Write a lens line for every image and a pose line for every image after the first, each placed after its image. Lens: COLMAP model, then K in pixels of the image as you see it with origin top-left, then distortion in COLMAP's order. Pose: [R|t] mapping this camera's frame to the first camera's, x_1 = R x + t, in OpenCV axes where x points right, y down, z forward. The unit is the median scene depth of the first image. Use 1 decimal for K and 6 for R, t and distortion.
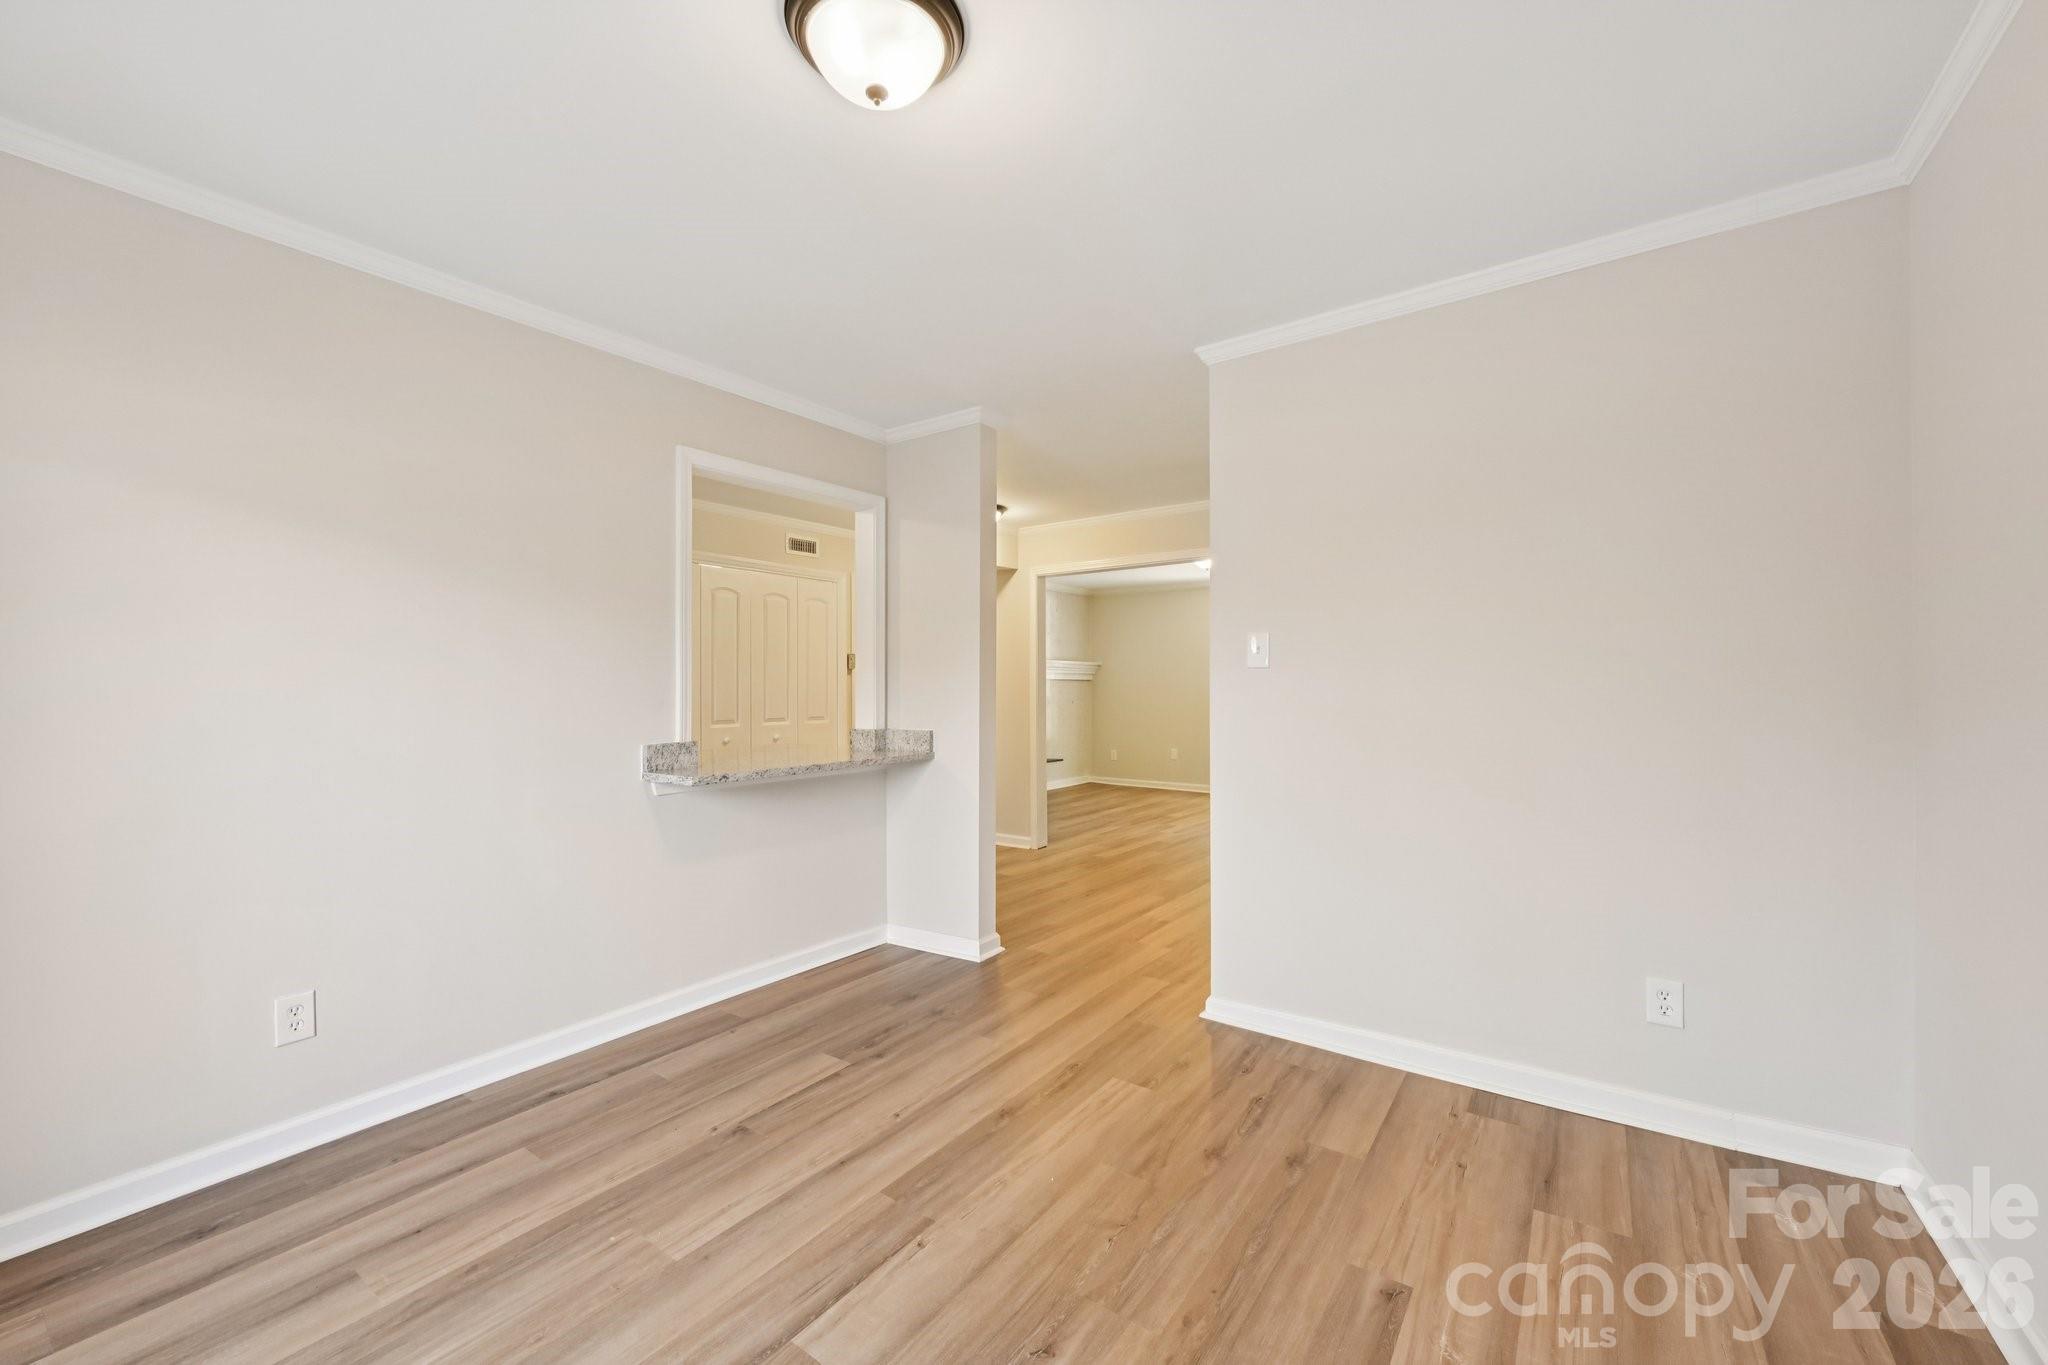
lens RADIAL K [[814.8, 0, 1029.0], [0, 814.8, 679.9], [0, 0, 1]] dist [-0.003019, -0.000246]
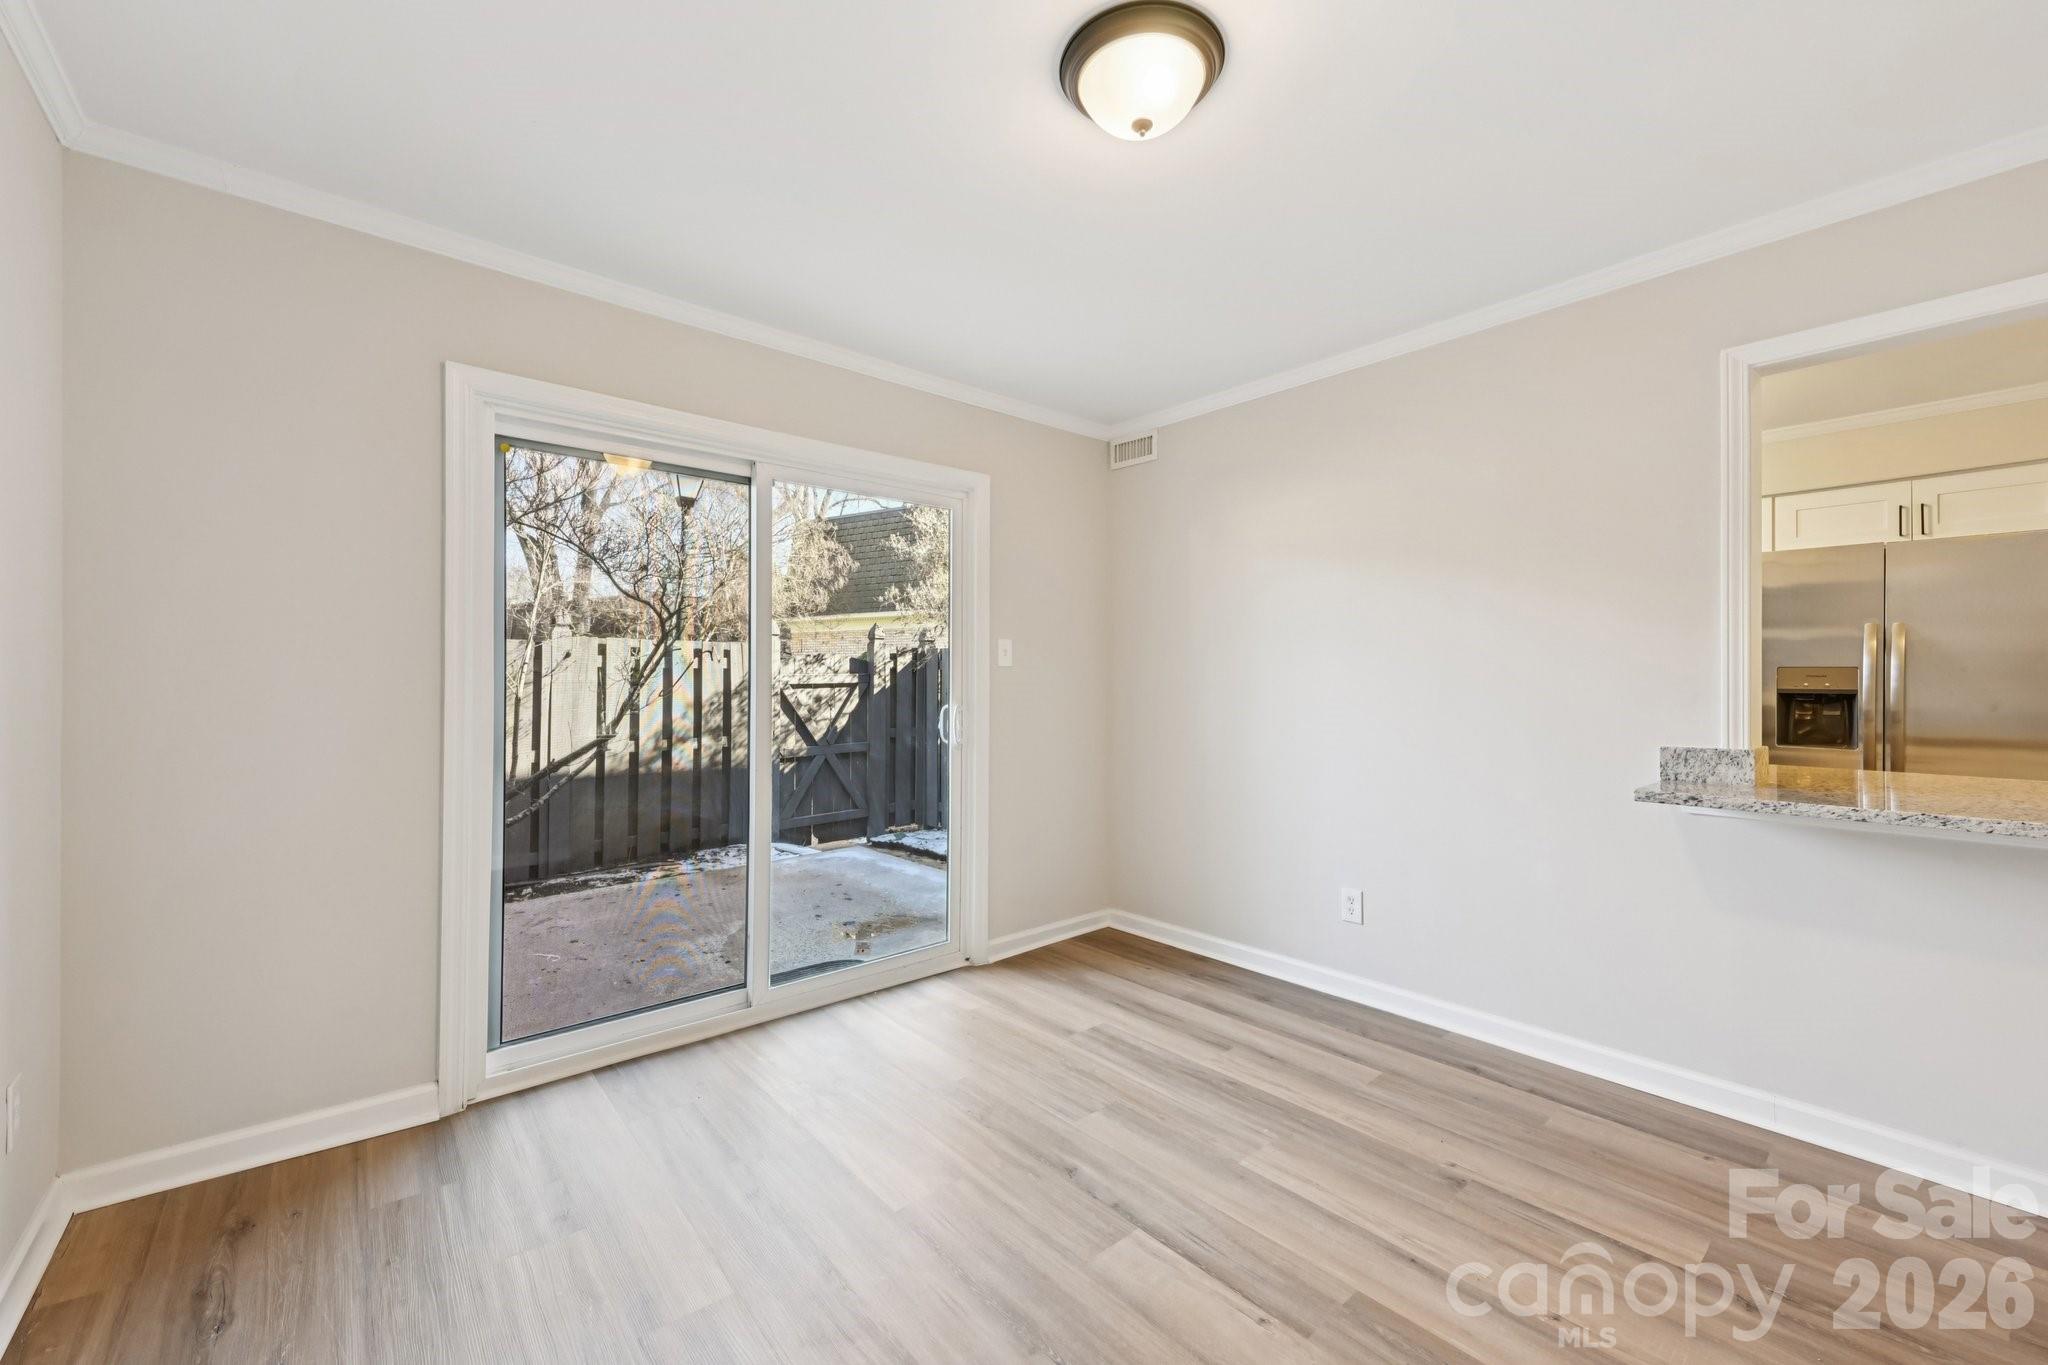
lens RADIAL K [[814.8, 0, 1028.7], [0, 814.8, 675.1], [0, 0, 1]] dist [-0.003019, -0.000246]
pose [[-0.242376, 0.001479, -0.970181, 0.350130], [0.010325, 0.999946, -0.001055, 0.002713], [0.970127, -0.010273, -0.242378, 0.446905]]
